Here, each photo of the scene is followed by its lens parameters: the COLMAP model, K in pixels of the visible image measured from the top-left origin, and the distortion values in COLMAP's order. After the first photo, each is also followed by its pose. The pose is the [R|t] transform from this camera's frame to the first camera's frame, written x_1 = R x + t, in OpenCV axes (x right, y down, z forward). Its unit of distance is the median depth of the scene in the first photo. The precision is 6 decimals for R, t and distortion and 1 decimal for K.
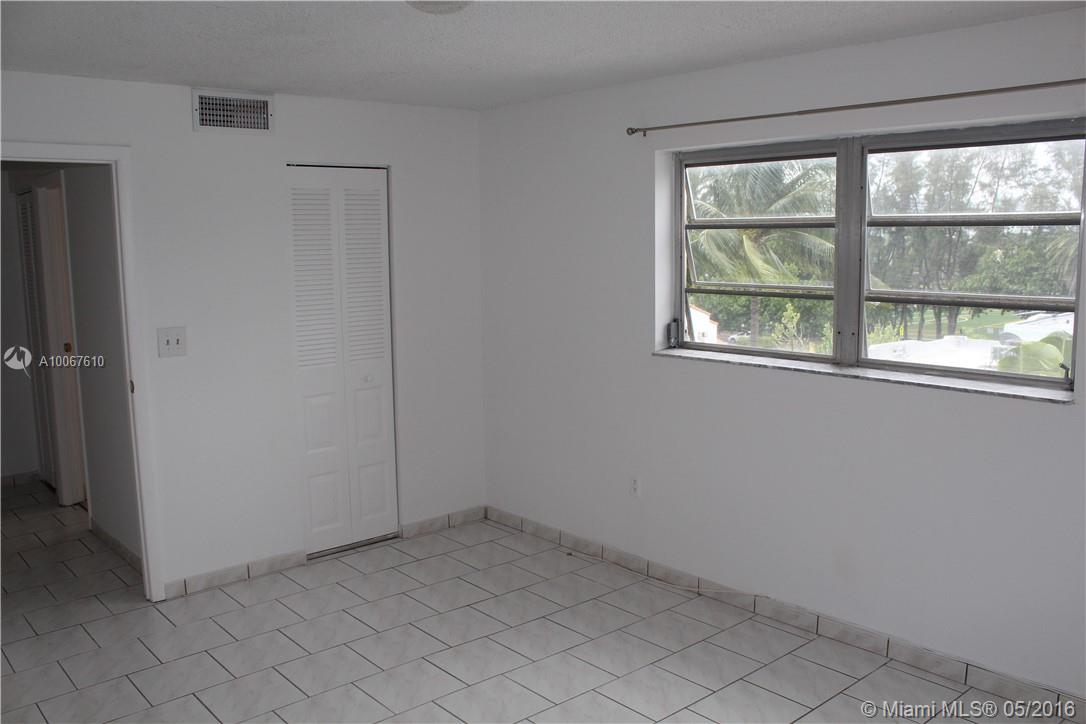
lens RADIAL K [[929.3, 0, 550.8], [0, 929.3, 359.9], [0, 0, 1]] dist [-0.109154, 0.087249]
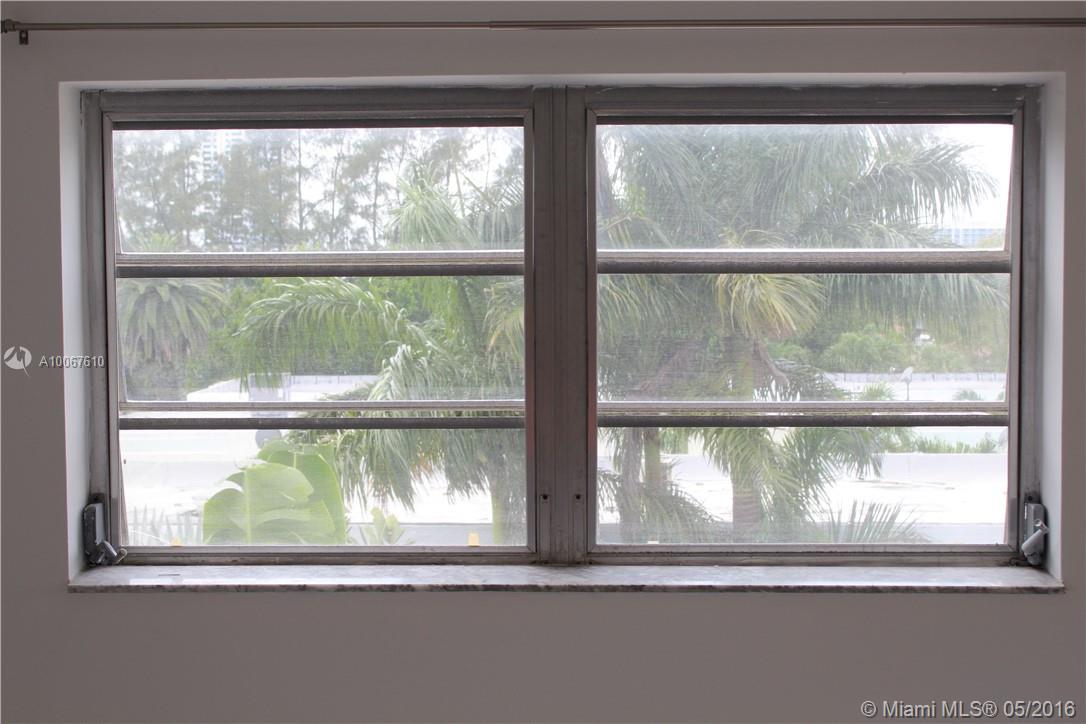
lens RADIAL K [[1696.6, 0, 543.4], [0, 1696.6, 359.1], [0, 0, 1]] dist [0.010114, 0.000000]
pose [[0.685151, -0.023085, 0.728036, -0.443557], [0.092479, 0.994166, -0.055508, -0.072003], [-0.722507, 0.105359, 0.683288, 0.556792]]
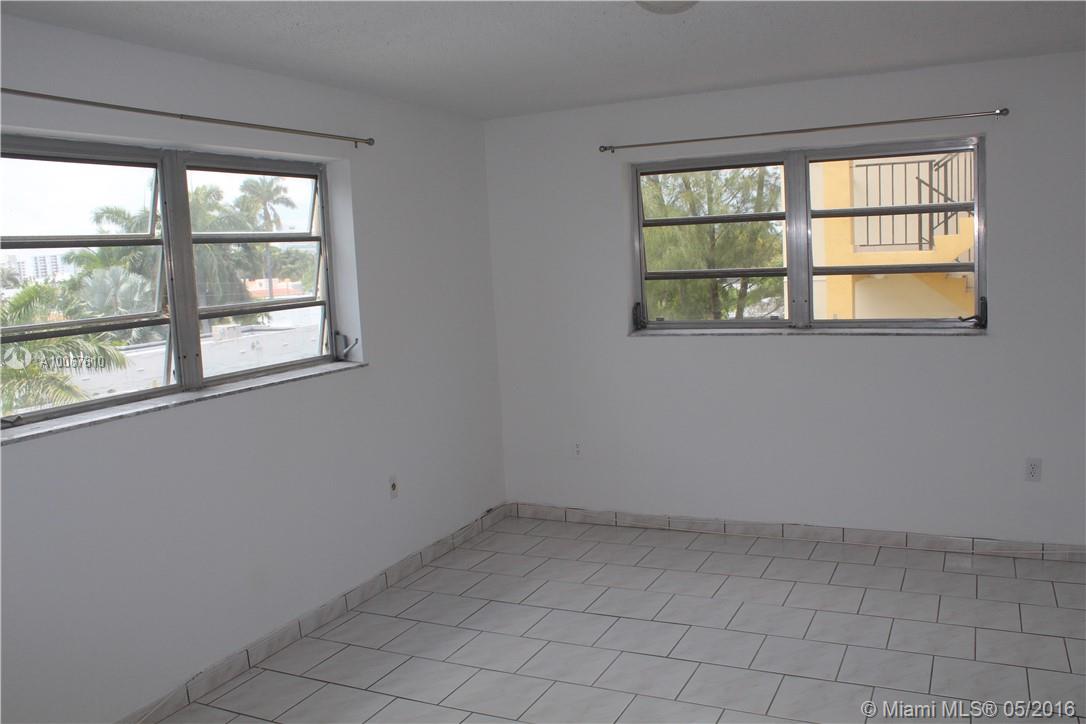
lens RADIAL K [[929.3, 0, 549.7], [0, 929.3, 356.8], [0, 0, 1]] dist [-0.109154, 0.087249]
pose [[-0.379102, -0.076415, 0.922194, -0.954190], [0.175111, 0.972653, 0.152582, -0.148886], [-0.908635, 0.219331, -0.355354, 1.384638]]
